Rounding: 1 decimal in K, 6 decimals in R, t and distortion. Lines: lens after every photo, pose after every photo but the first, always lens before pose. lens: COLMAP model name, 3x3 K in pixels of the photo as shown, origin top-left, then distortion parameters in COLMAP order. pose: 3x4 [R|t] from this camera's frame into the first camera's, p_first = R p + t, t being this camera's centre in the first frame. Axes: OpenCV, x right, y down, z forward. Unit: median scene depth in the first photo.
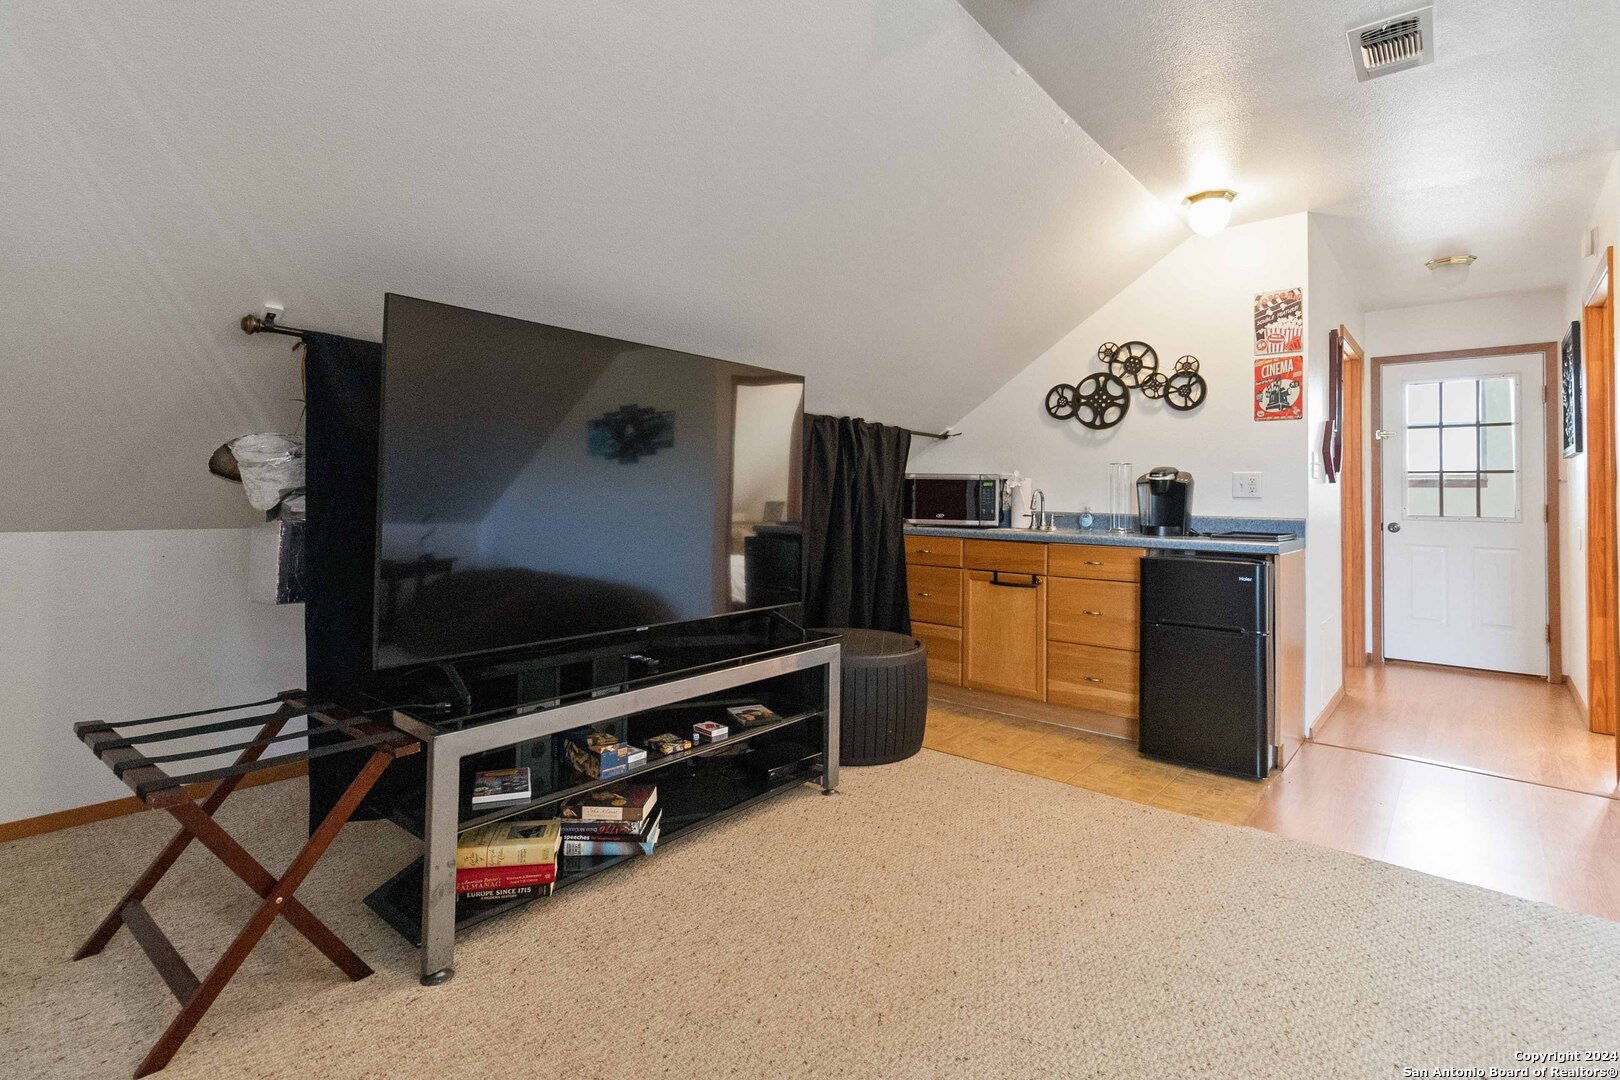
lens RADIAL K [[767.3, 0, 811.7], [0, 767.3, 479.1], [0, 0, 1]] dist [0.000632, -0.000091]
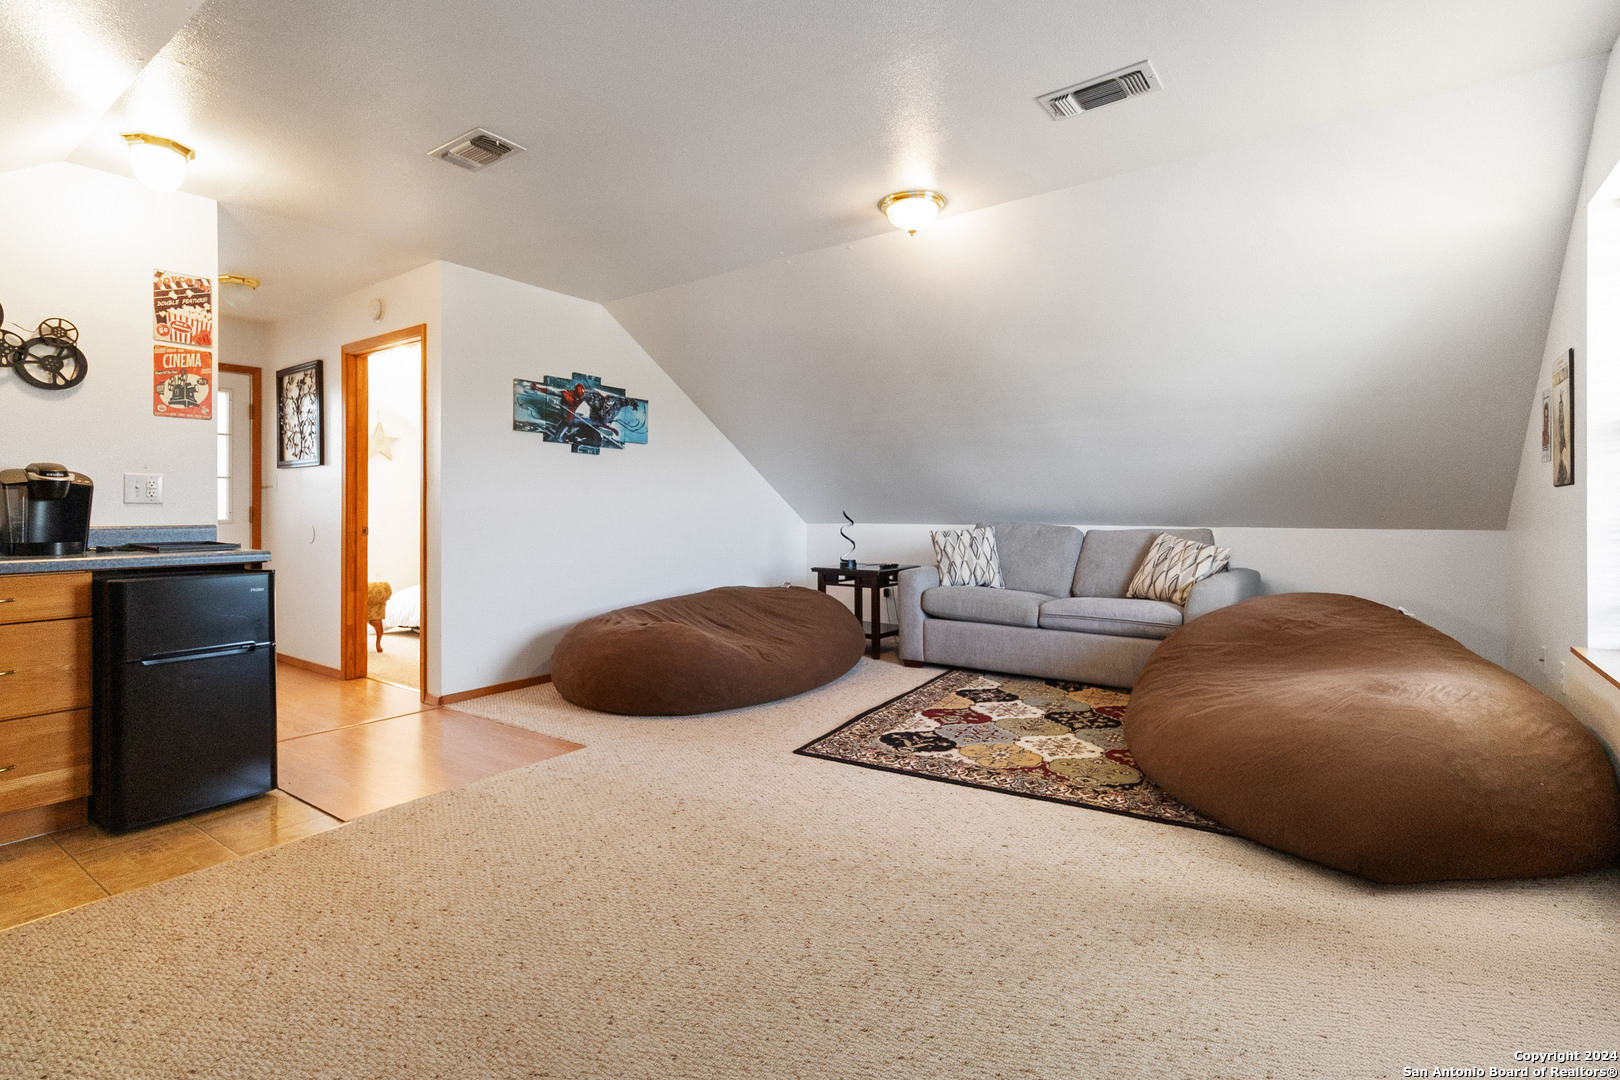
lens RADIAL K [[757.2, 0, 822.4], [0, 757.2, 519.1], [0, 0, 1]] dist [0.000220, 0.000040]
pose [[-0.076574, -0.028395, 0.996660, -0.344118], [-0.019975, 0.999437, 0.026939, 0.003675], [-0.996864, -0.017846, -0.077098, 0.311763]]
